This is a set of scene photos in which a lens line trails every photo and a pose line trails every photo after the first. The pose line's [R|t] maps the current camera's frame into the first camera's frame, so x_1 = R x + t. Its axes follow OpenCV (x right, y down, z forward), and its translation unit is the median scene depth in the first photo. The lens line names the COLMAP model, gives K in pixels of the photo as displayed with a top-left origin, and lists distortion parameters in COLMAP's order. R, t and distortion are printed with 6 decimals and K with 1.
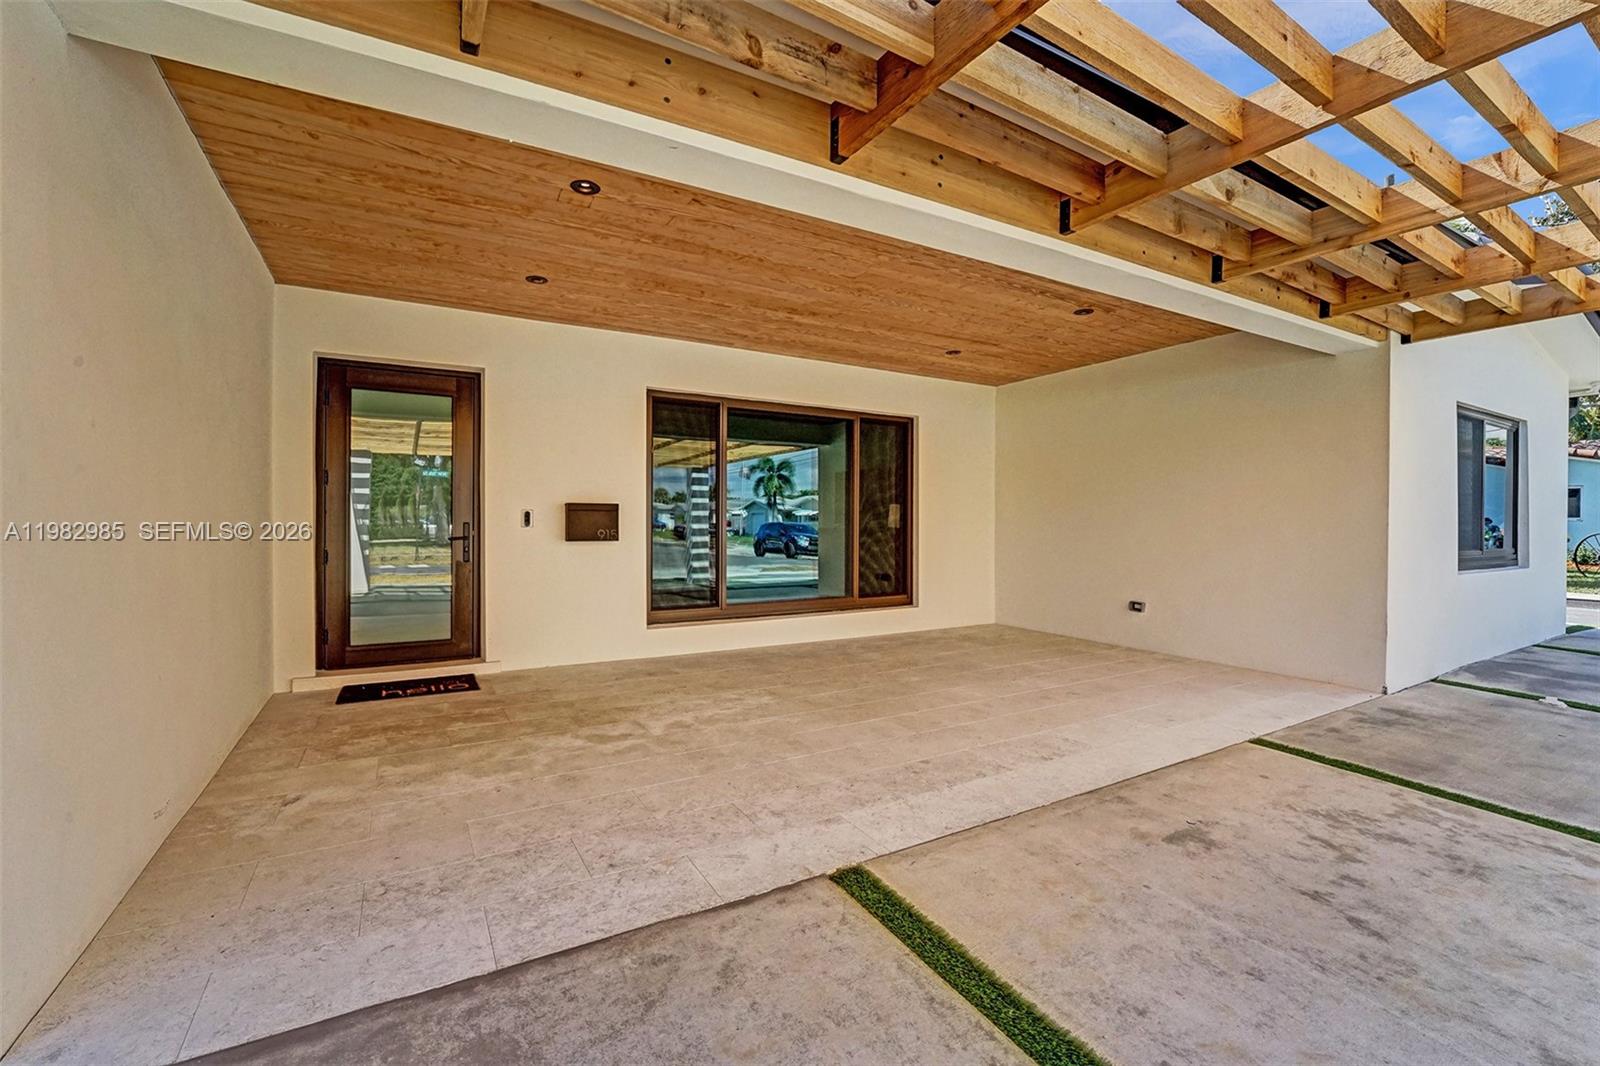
lens RADIAL K [[665.1, 0, 800.0], [0, 665.1, 533.0], [0, 0, 1]] dist [-0.023522, 0.000128]
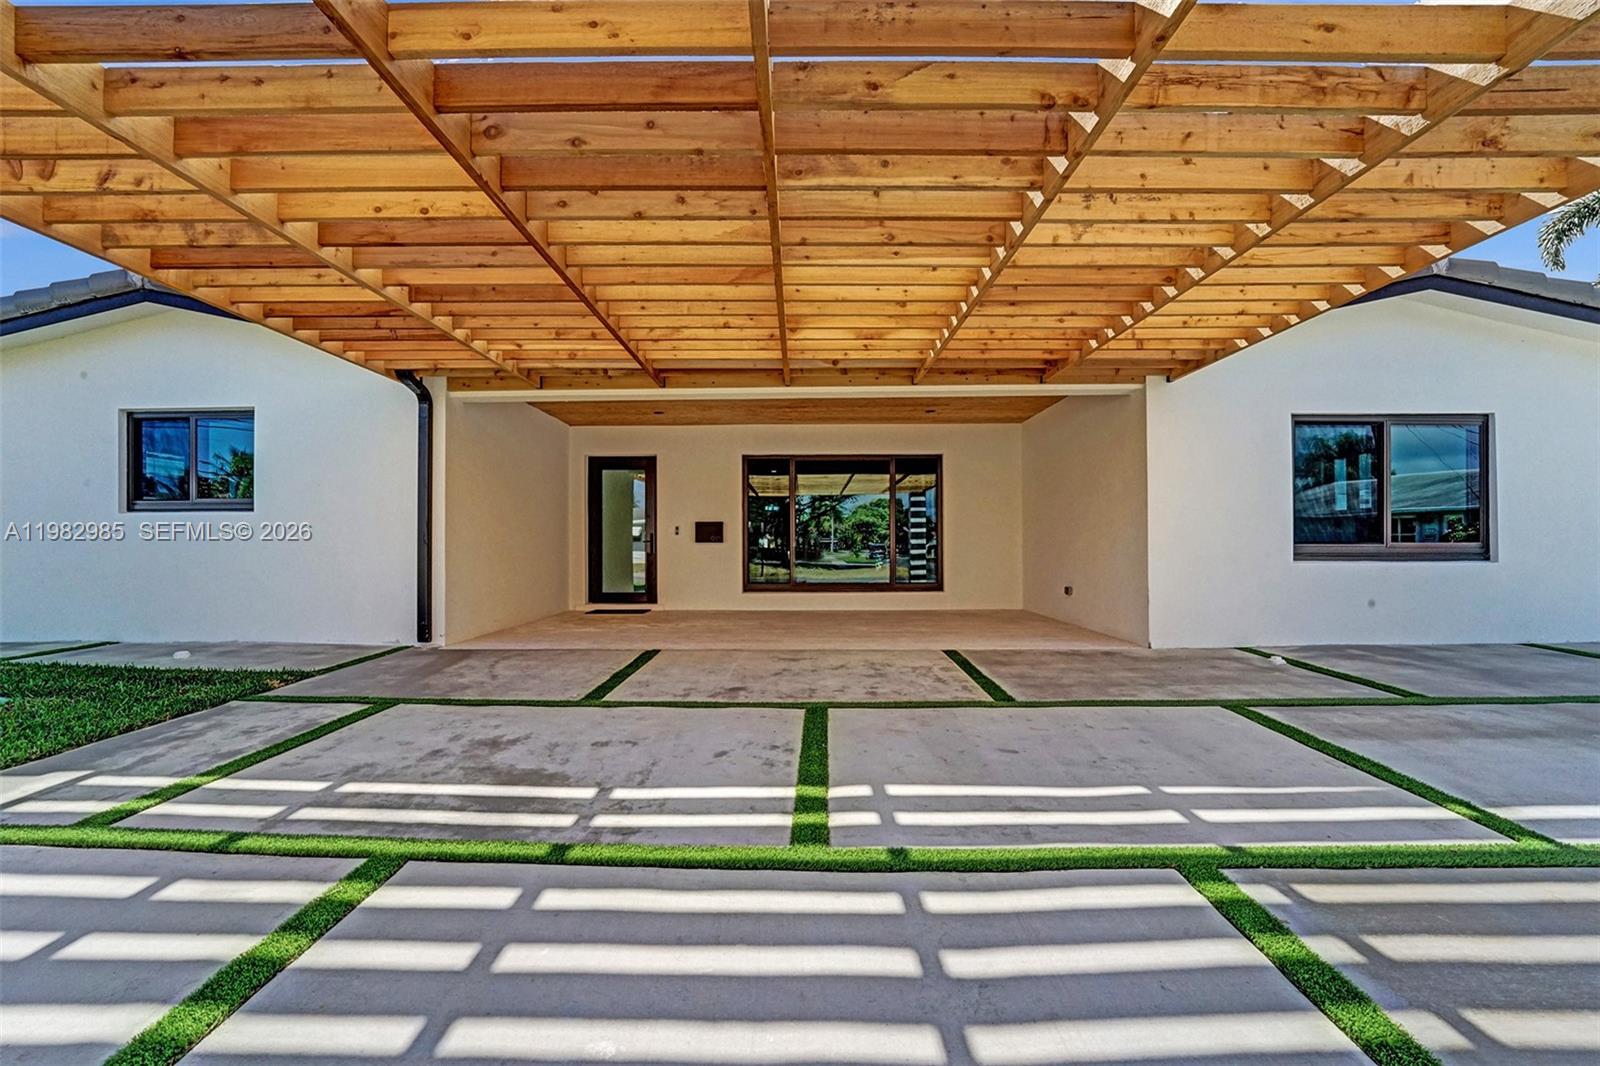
lens RADIAL K [[665.1, 0, 800.0], [0, 665.1, 533.0], [0, 0, 1]] dist [-0.023522, 0.000128]
pose [[0.860238, -0.018617, -0.509553, 0.852099], [0.000771, 0.999380, -0.035212, 0.051974], [0.509893, 0.029897, 0.859718, -0.451067]]
